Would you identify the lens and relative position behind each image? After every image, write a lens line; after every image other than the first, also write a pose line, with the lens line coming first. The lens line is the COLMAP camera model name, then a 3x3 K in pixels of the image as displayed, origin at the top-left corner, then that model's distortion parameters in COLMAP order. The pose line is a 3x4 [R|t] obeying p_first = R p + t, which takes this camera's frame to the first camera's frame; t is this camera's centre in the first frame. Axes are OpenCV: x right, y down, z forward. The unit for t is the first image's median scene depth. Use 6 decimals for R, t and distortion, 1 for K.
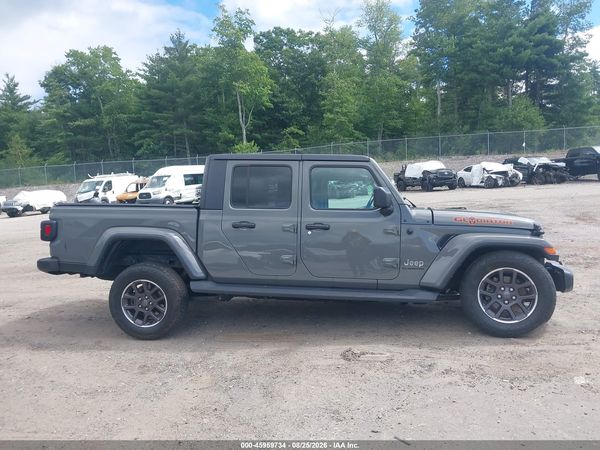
lens RADIAL K [[484.9, 0, 305.5], [0, 484.9, 214.8], [0, 0, 1]] dist [0.069696, -0.158600]
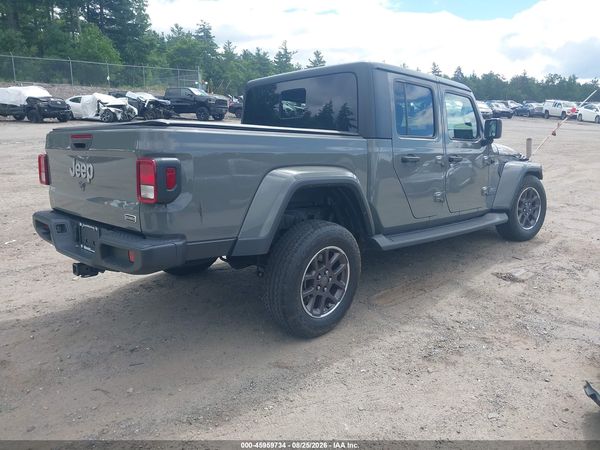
lens RADIAL K [[481.3, 0, 300.0], [0, 481.3, 225.0], [0, 0, 1]] dist [0.012108, -0.001125]
pose [[0.592911, -0.129066, 0.794857, -0.170142], [0.008064, 0.987974, 0.154409, 0.001172], [-0.805227, -0.085141, 0.586822, 0.130107]]
